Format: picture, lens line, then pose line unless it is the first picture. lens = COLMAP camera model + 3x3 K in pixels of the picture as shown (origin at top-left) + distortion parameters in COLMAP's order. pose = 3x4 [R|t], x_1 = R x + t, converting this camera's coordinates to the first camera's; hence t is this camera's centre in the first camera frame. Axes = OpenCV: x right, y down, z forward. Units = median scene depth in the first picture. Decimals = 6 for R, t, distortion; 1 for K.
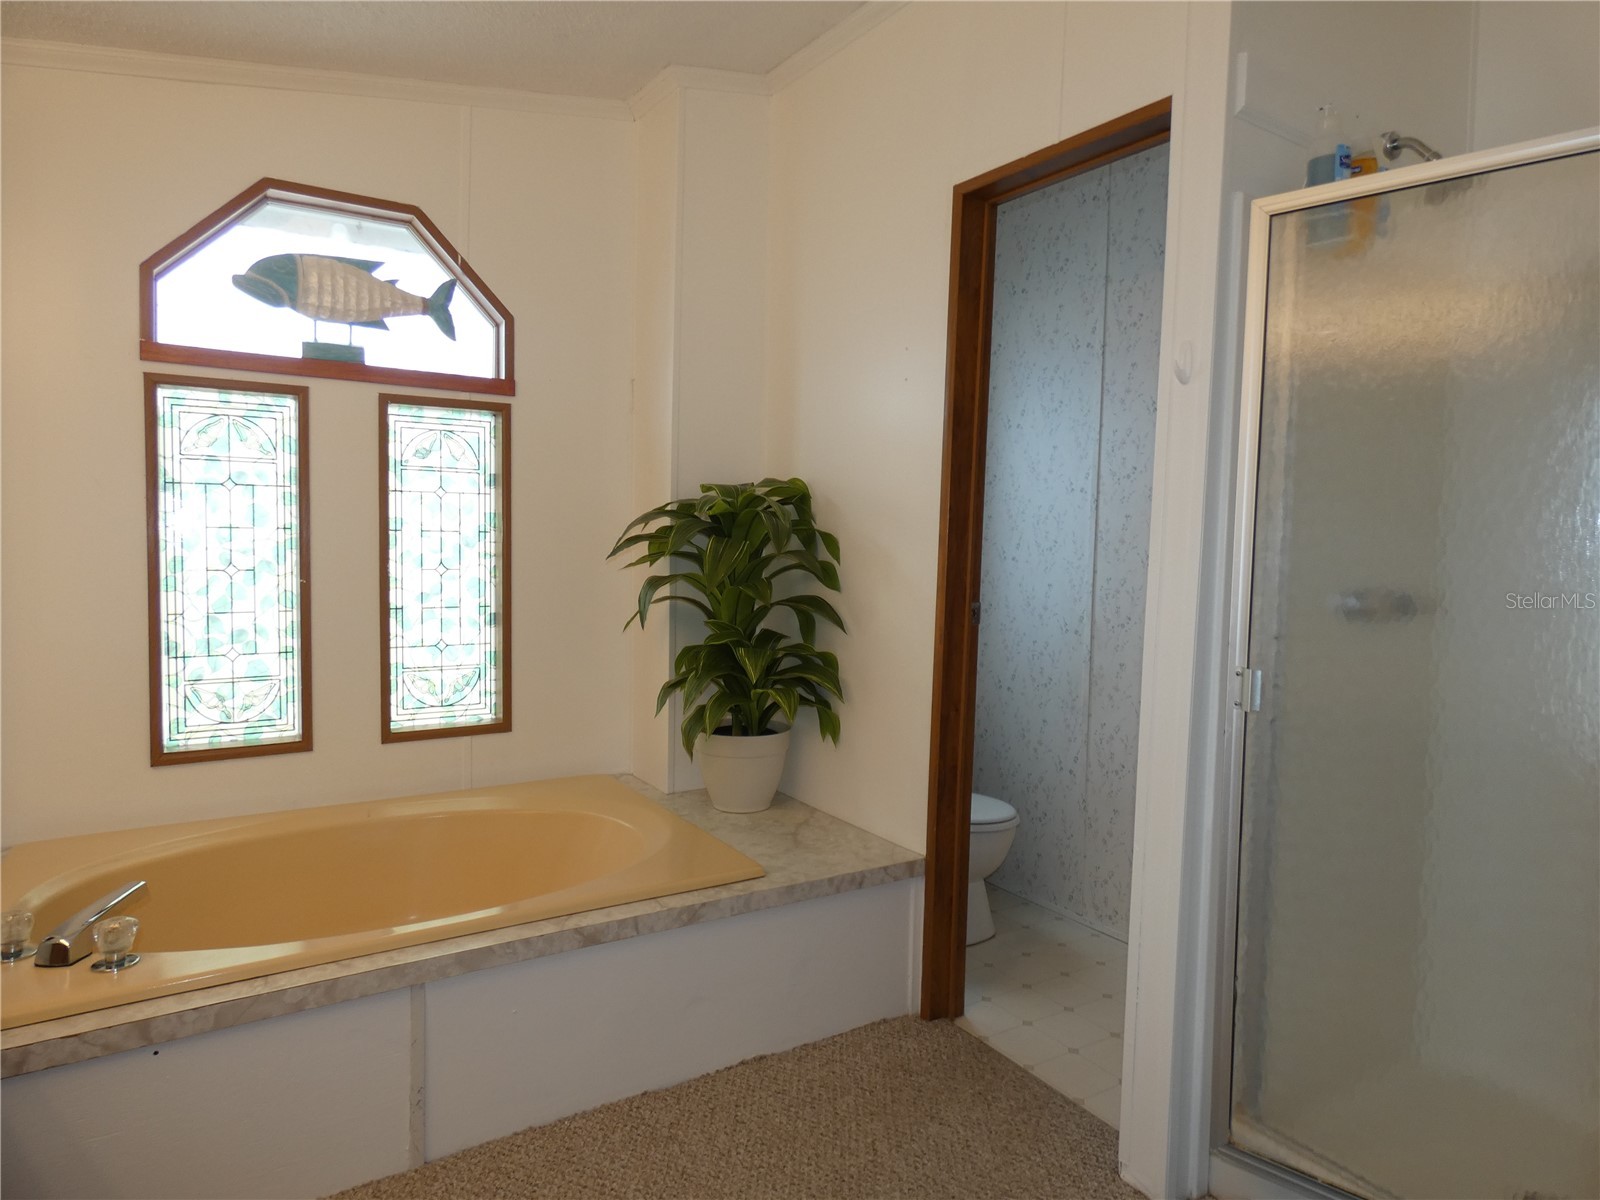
lens RADIAL K [[962.4, 0, 802.8], [0, 962.4, 595.3], [0, 0, 1]] dist [-0.001859, 0.001993]
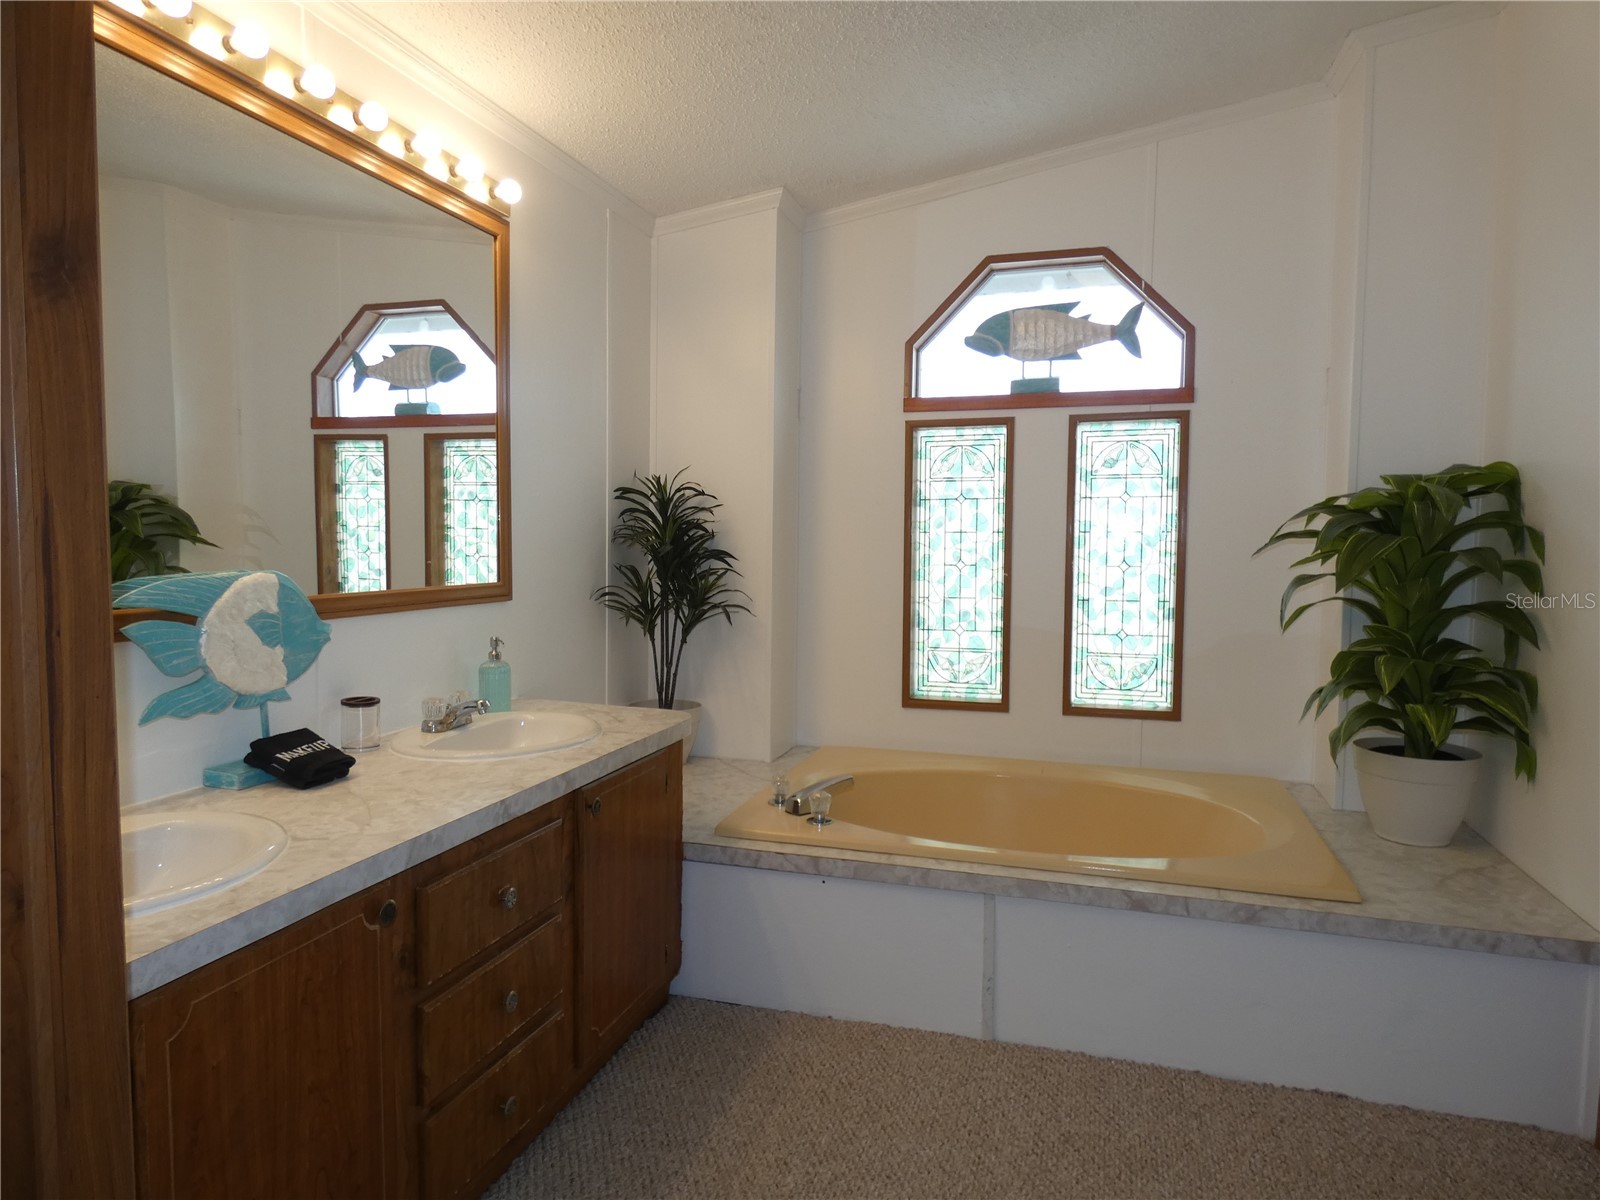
lens RADIAL K [[962.4, 0, 794.7], [0, 962.4, 598.9], [0, 0, 1]] dist [-0.001859, 0.001993]
pose [[0.637020, 0.035486, -0.770030, 0.267124], [-0.035513, 0.999230, 0.016670, 0.006018], [0.770029, 0.016727, 0.637790, -0.000684]]
